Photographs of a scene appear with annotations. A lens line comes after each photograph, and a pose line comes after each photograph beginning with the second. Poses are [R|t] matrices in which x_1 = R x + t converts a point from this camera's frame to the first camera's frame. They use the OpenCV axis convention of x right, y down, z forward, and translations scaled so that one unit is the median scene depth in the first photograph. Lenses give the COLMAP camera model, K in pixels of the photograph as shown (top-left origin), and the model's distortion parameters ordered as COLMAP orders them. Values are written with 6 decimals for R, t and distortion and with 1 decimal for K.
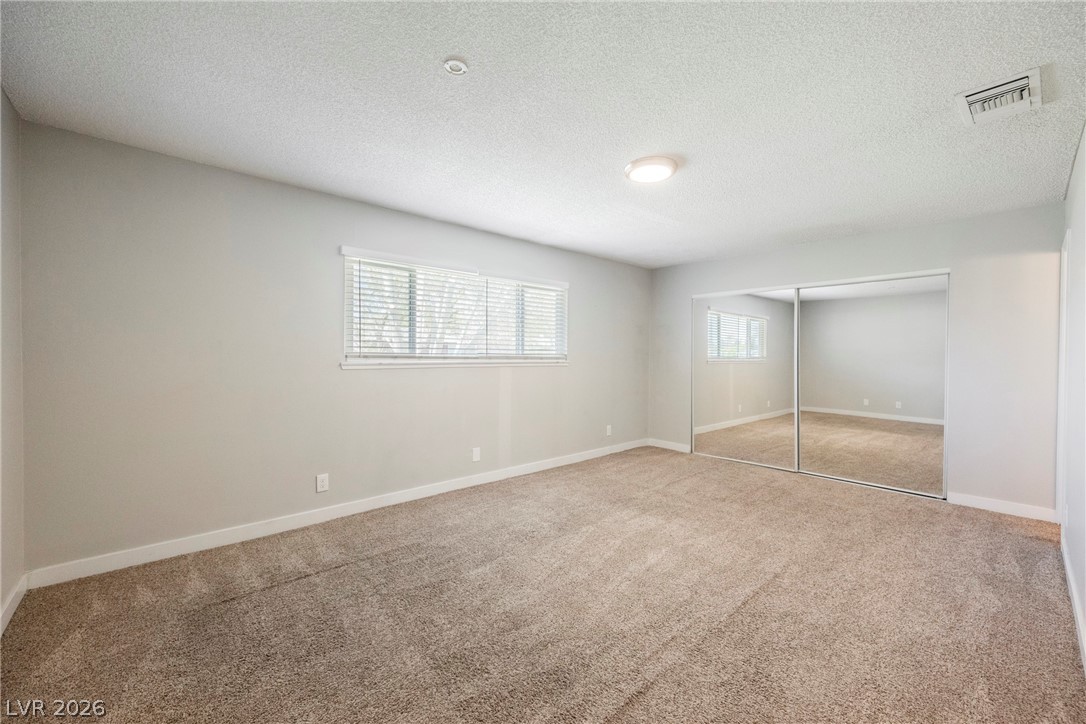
lens RADIAL K [[424.9, 0, 551.3], [0, 424.9, 358.6], [0, 0, 1]] dist [-0.003428, 0.000721]
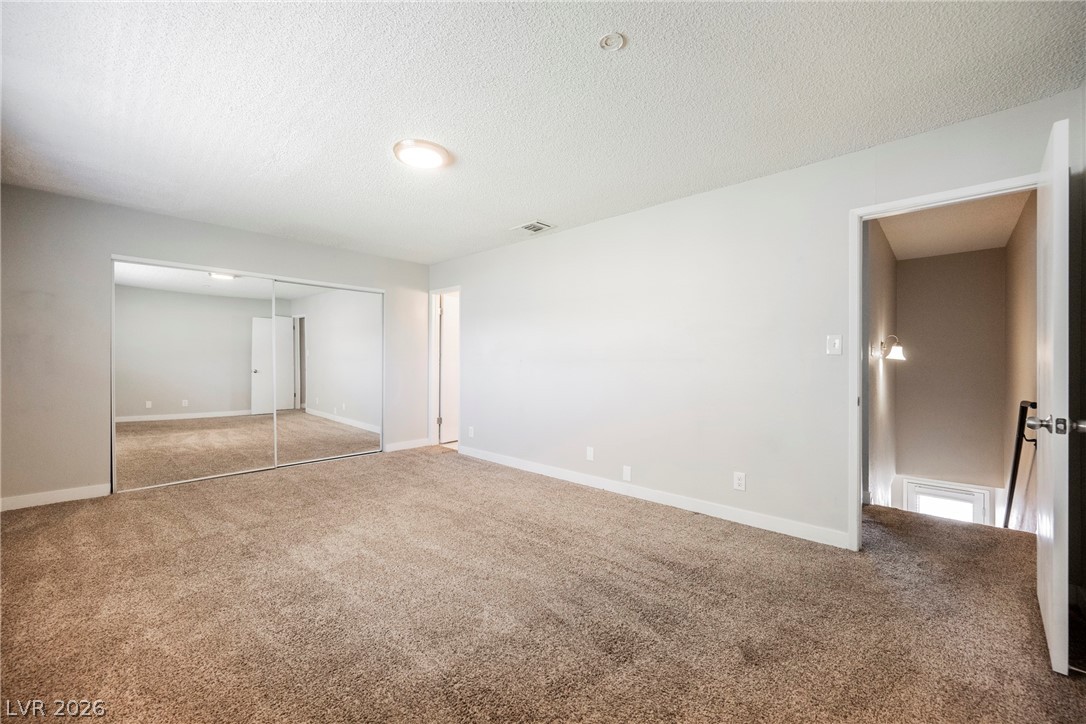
lens RADIAL K [[424.9, 0, 552.5], [0, 424.9, 363.4], [0, 0, 1]] dist [-0.003428, 0.000721]
pose [[-0.098637, -0.003793, 0.995116, -0.547505], [0.000085, 0.999993, 0.003820, 0.031802], [-0.995123, 0.000462, -0.098636, 0.582342]]
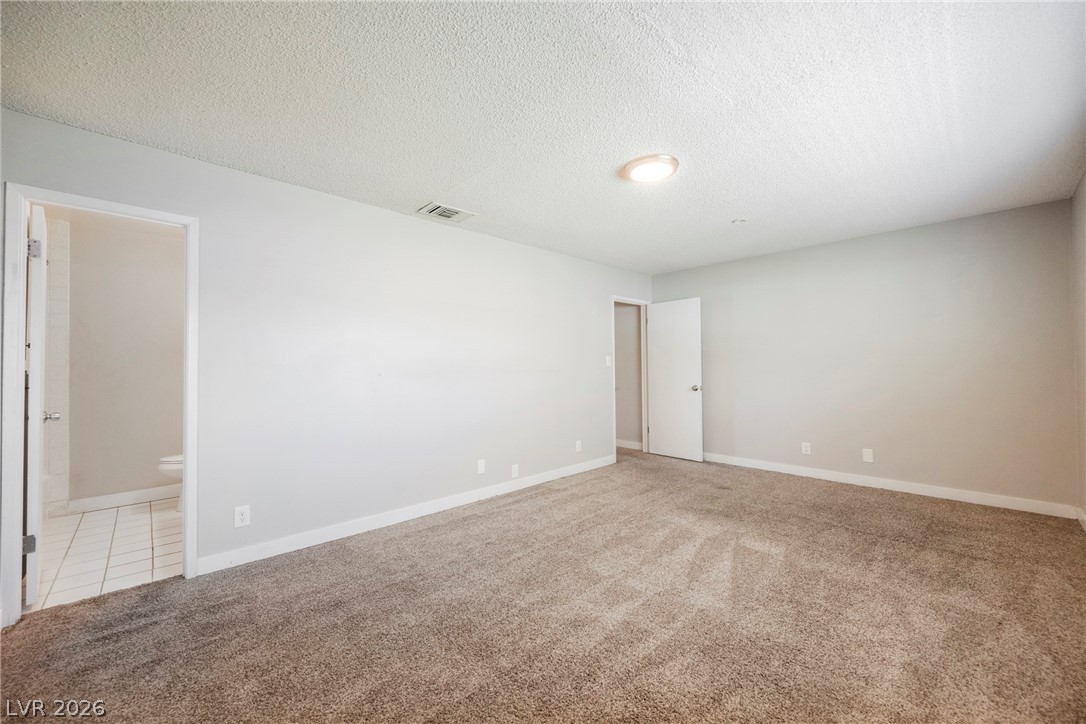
lens RADIAL K [[424.9, 0, 542.3], [0, 424.9, 360.9], [0, 0, 1]] dist [-0.003428, 0.000721]
pose [[-0.999508, 0.005116, -0.030957, 0.378735], [0.005298, 0.999969, -0.005812, 0.008633], [0.030926, -0.005973, -0.999504, 1.434863]]
